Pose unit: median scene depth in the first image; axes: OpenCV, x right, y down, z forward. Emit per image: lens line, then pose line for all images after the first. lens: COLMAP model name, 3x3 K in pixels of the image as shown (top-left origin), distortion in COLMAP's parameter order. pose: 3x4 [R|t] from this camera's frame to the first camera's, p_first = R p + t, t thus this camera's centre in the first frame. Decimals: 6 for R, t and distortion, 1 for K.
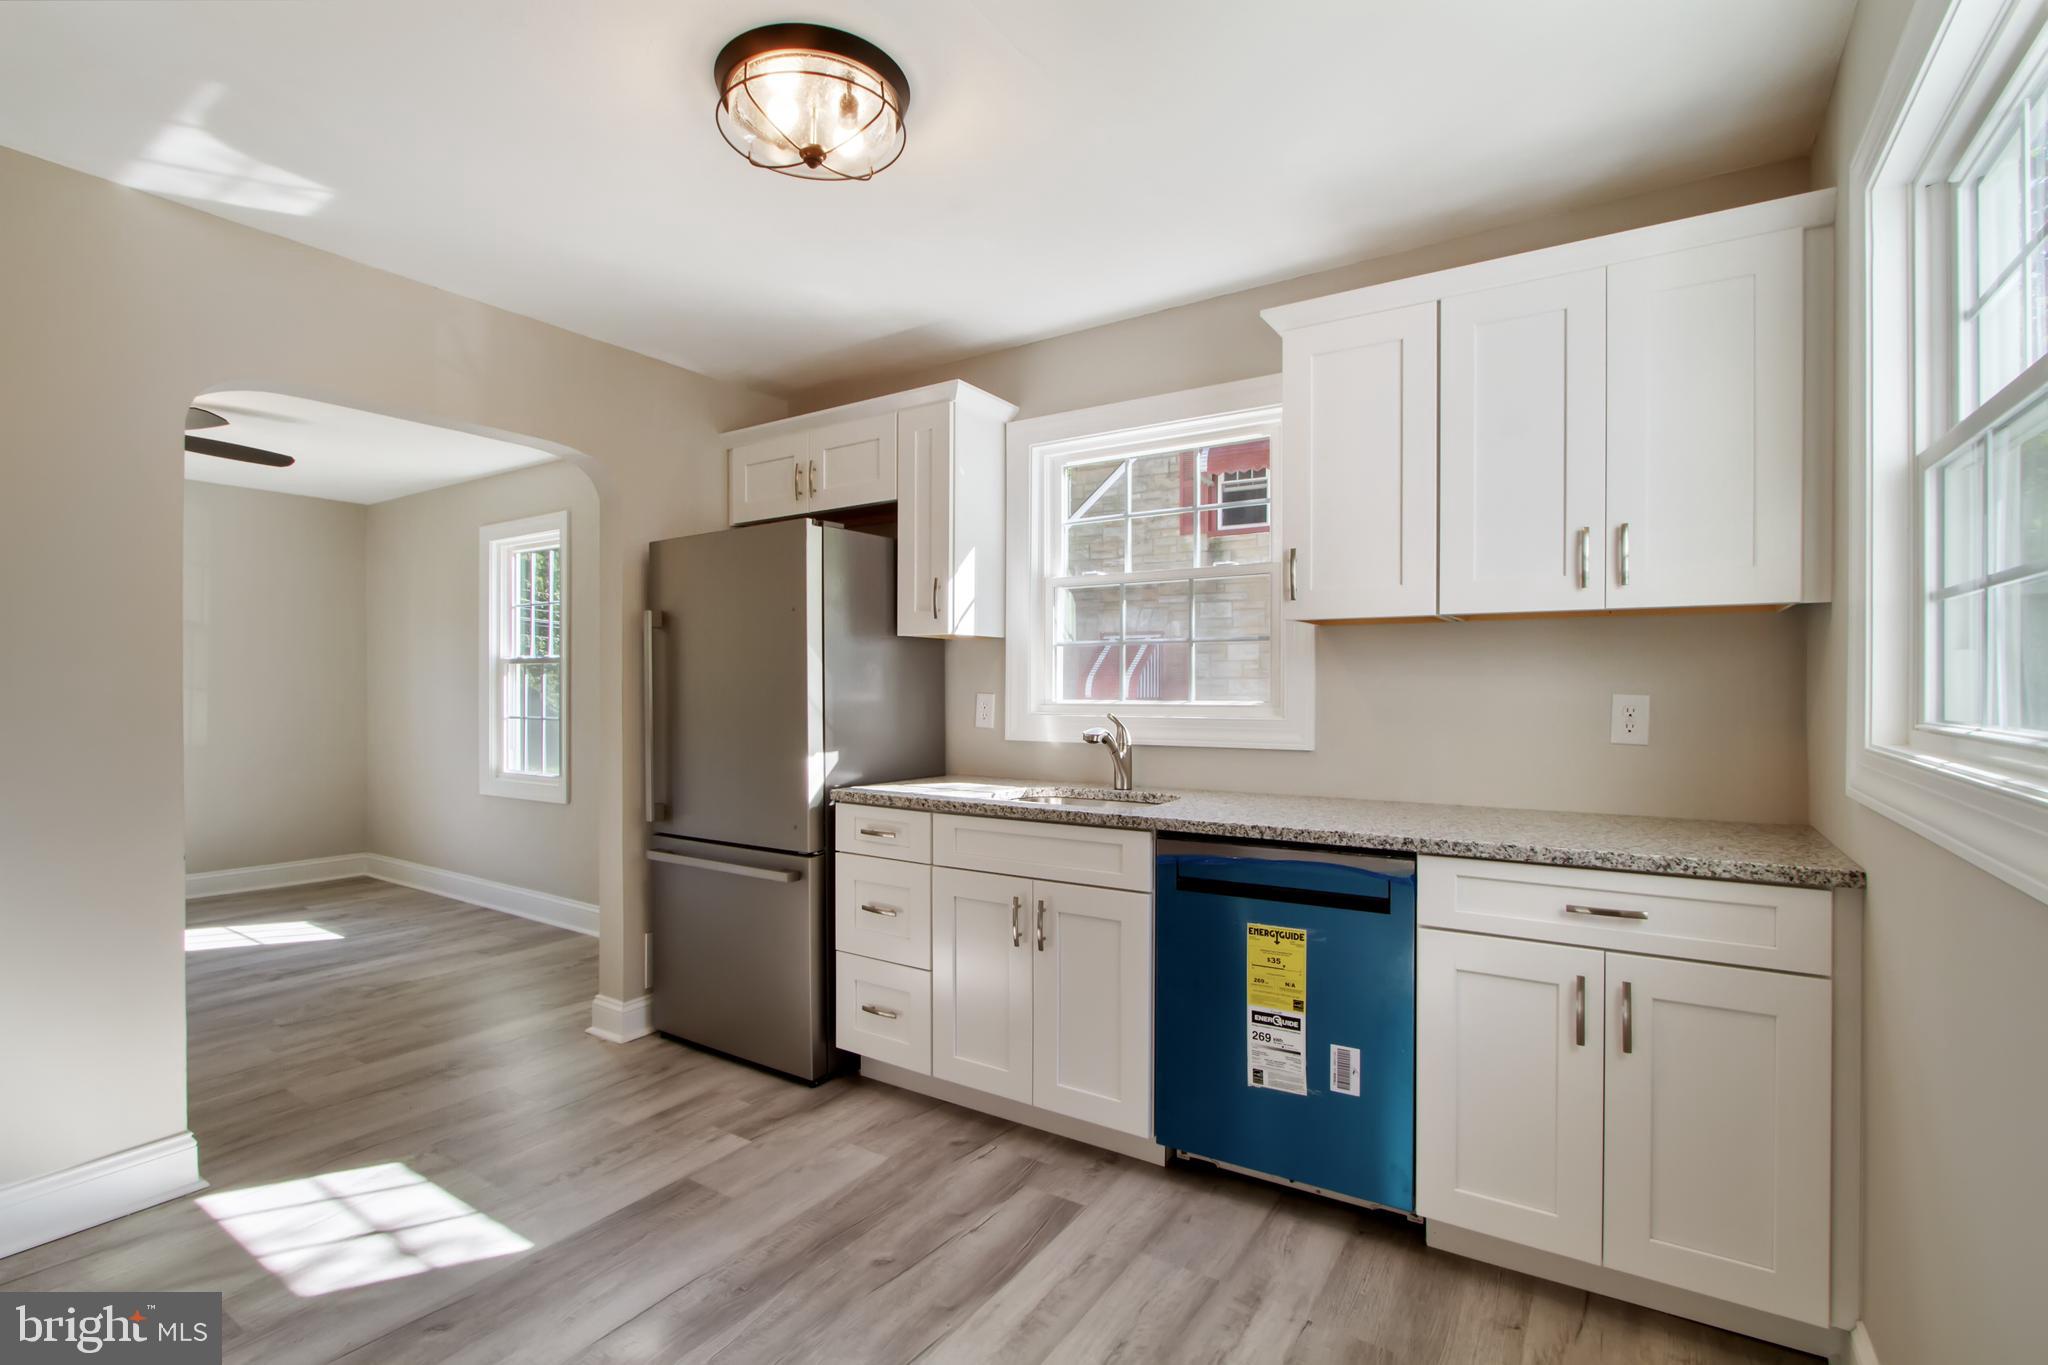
lens RADIAL K [[952.0, 0, 1014.0], [0, 952.0, 710.8], [0, 0, 1]] dist [-0.003890, 0.003402]
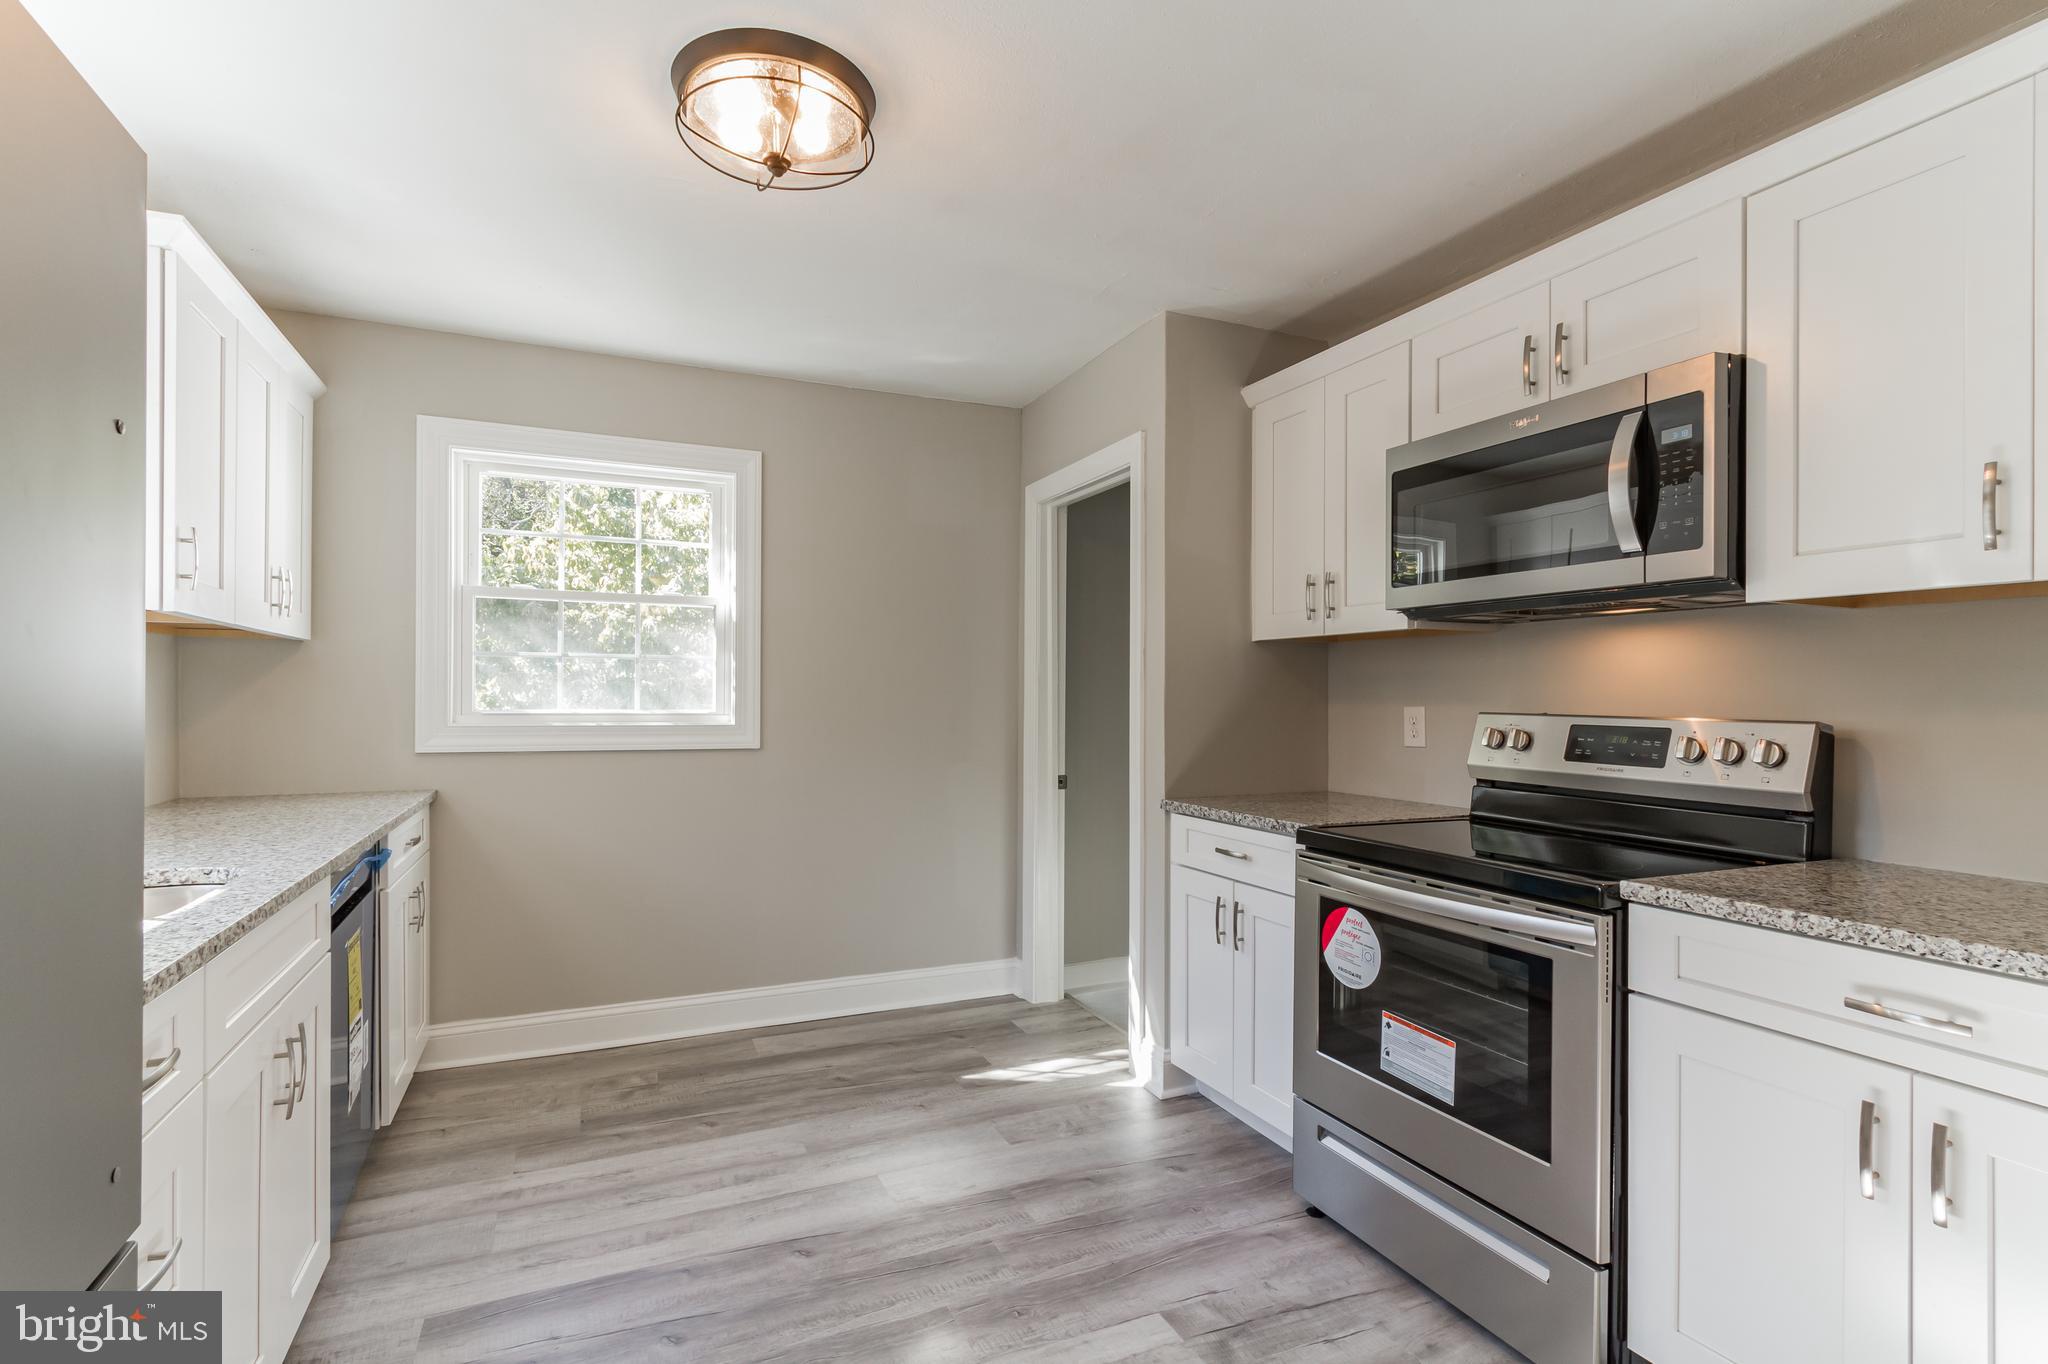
lens RADIAL K [[952.0, 0, 1018.8], [0, 952.0, 679.5], [0, 0, 1]] dist [-0.003890, 0.003402]
pose [[-0.856656, 0.007148, 0.515839, -0.622977], [0.012087, 0.999908, 0.006218, -0.028220], [-0.515747, 0.011561, -0.856663, 1.121487]]
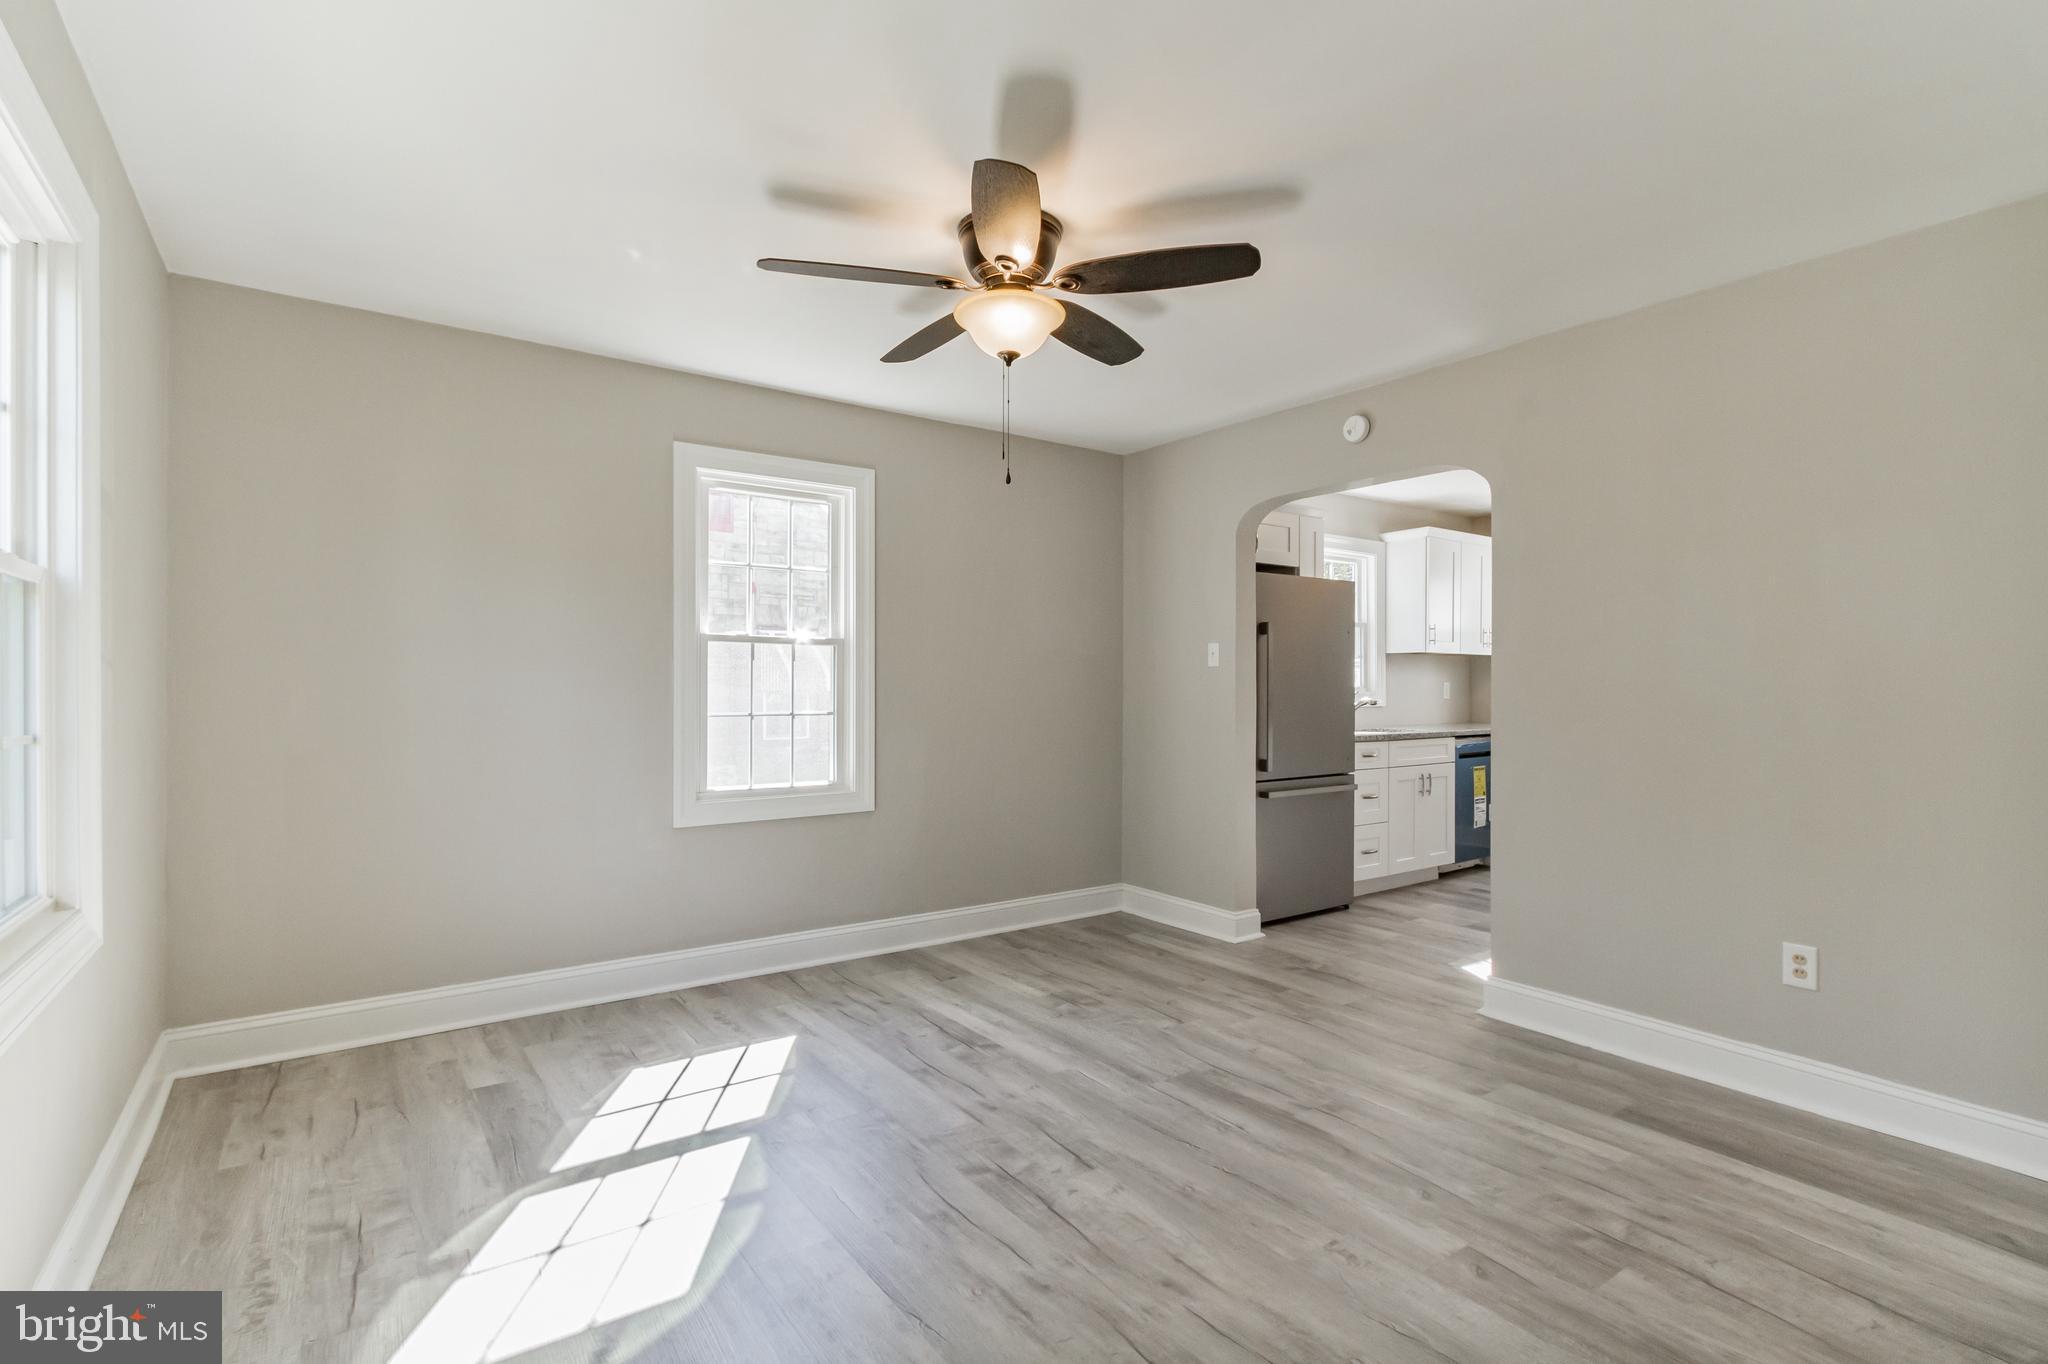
lens RADIAL K [[952.0, 0, 1010.0], [0, 952.0, 683.8], [0, 0, 1]] dist [-0.003890, 0.003402]
pose [[0.358582, -0.000323, 0.933498, -2.065682], [0.023512, 0.999686, -0.008686, -0.013683], [-0.933202, 0.025063, 0.358477, 0.953493]]
